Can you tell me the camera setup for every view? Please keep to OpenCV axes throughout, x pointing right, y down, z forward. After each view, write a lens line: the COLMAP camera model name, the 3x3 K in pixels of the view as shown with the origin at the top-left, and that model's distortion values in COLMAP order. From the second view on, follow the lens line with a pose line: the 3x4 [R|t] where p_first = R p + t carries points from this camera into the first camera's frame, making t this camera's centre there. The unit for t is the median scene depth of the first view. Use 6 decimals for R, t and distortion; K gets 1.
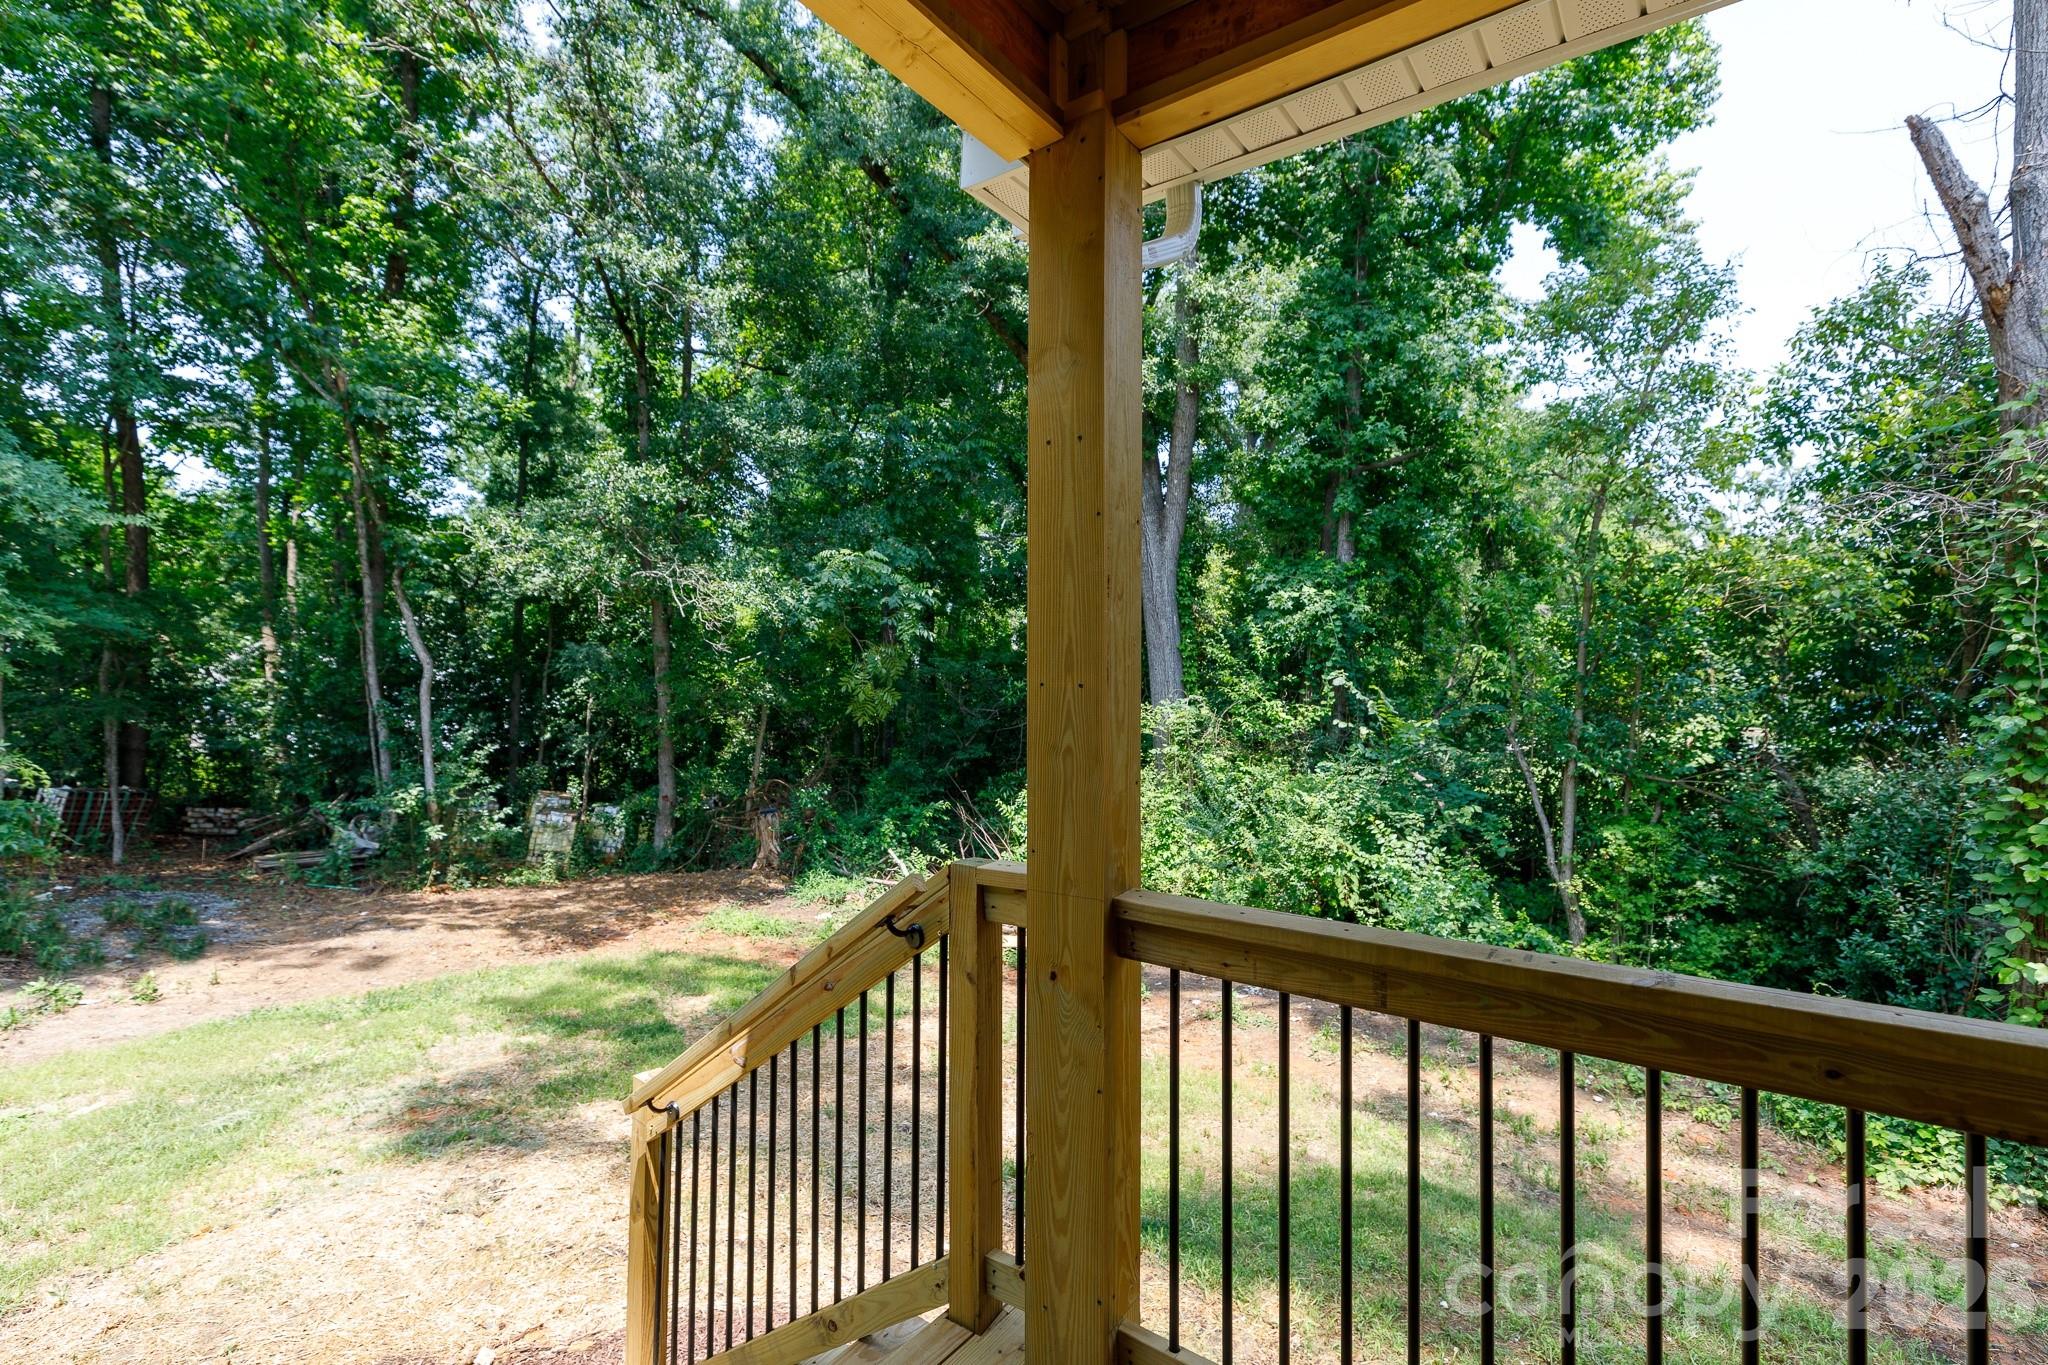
lens RADIAL K [[915.7, 0, 1024.3], [0, 915.7, 672.8], [0, 0, 1]] dist [0.004091, 0.000489]
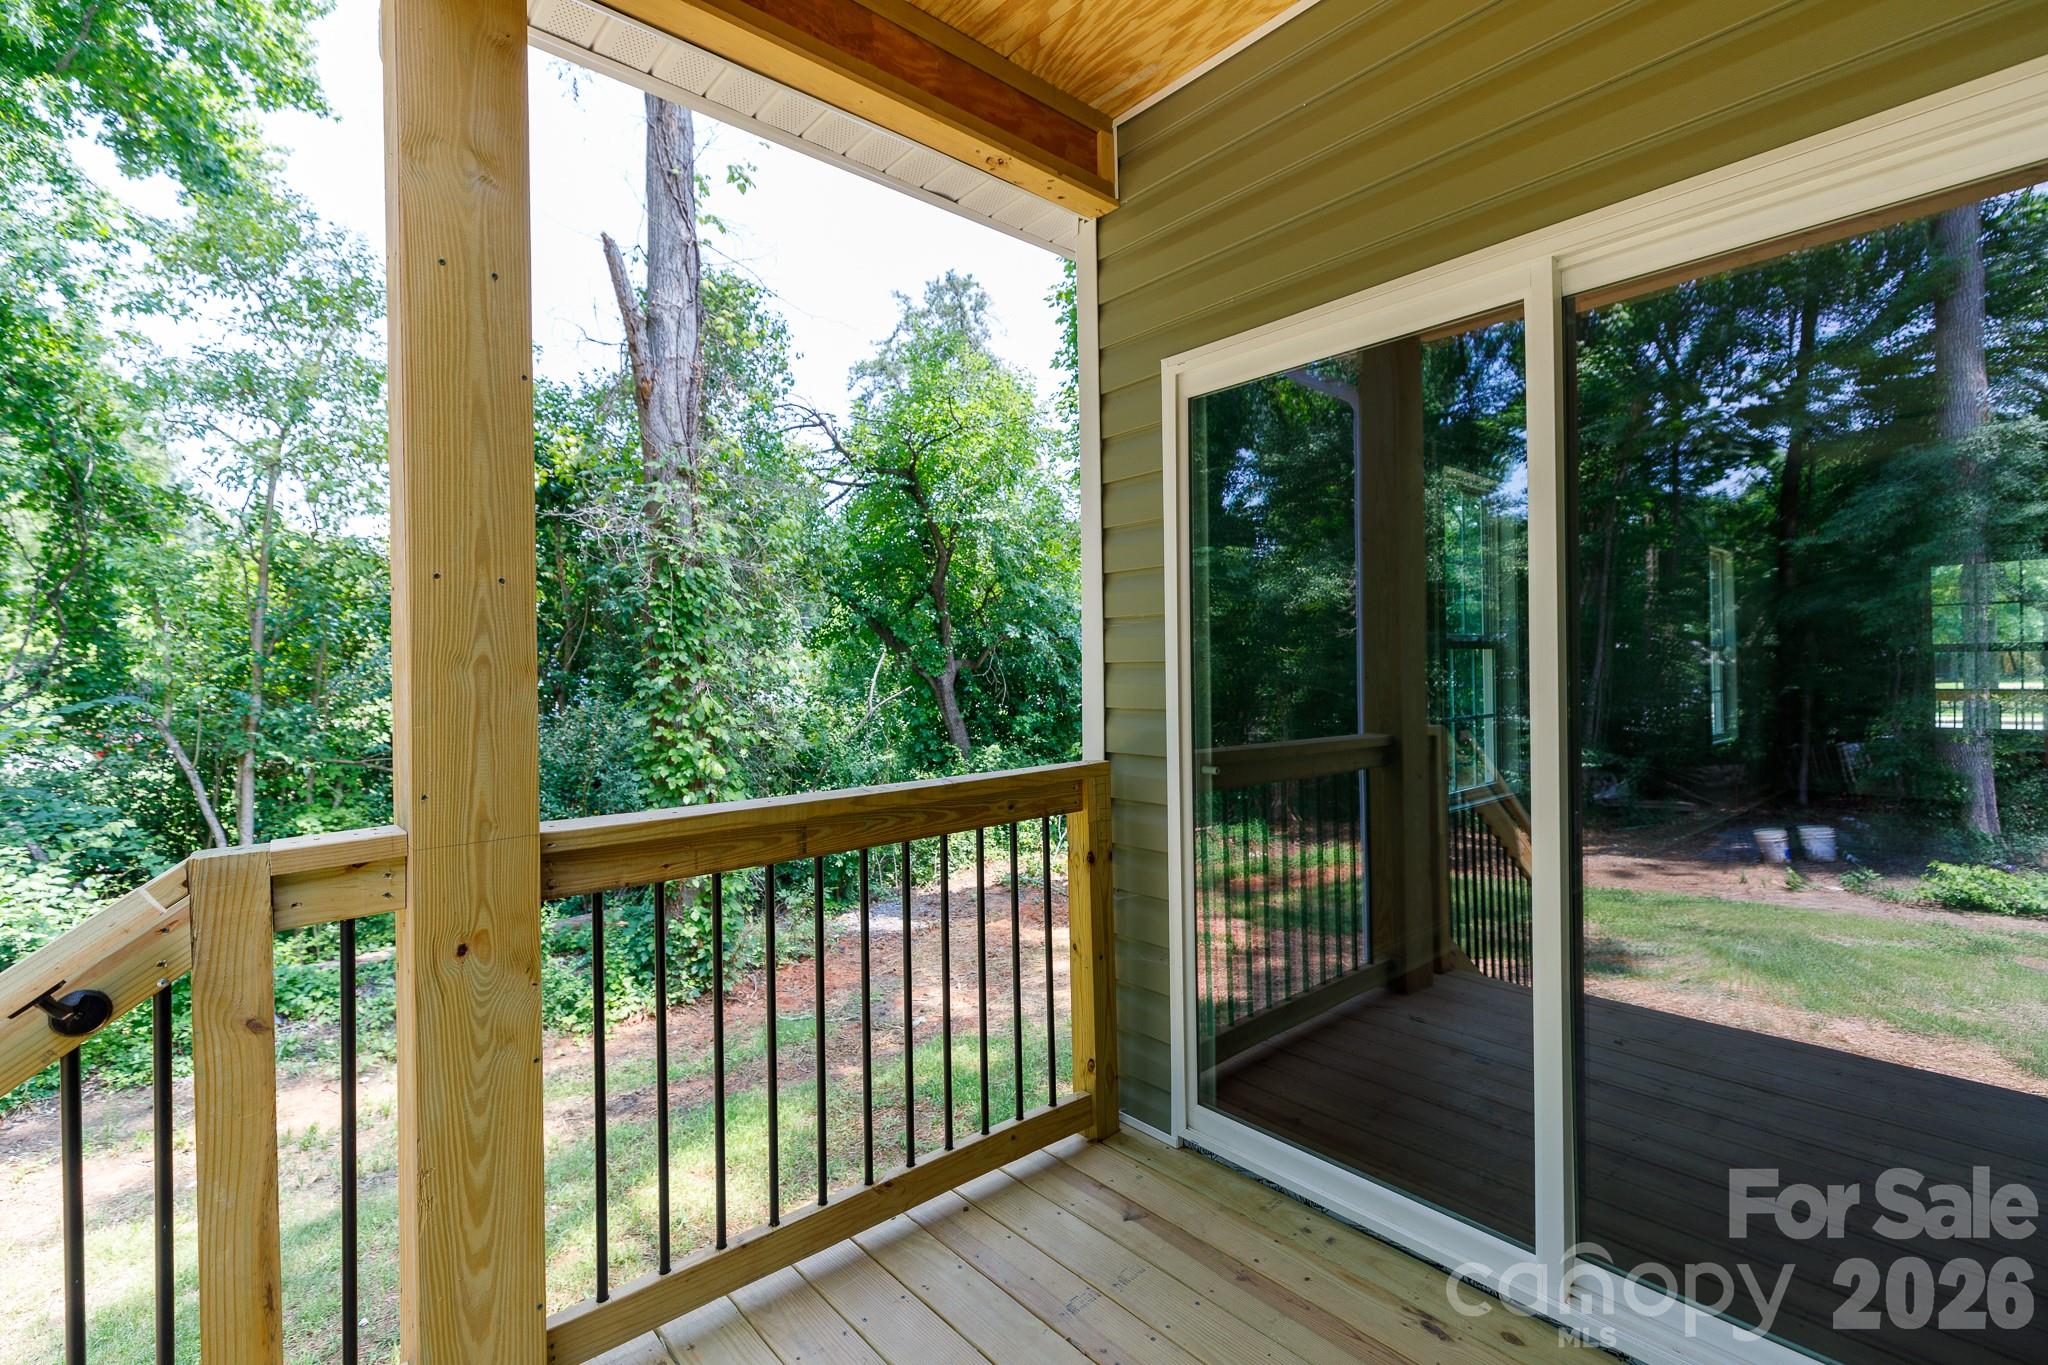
lens RADIAL K [[909.4, 0, 1015.0], [0, 909.4, 670.1], [0, 0, 1]] dist [-0.000785, 0.000032]
pose [[0.229010, -0.007622, 0.973394, -0.206195], [0.006243, 0.999960, 0.006361, 0.030173], [-0.973404, 0.004620, 0.229048, 0.121573]]
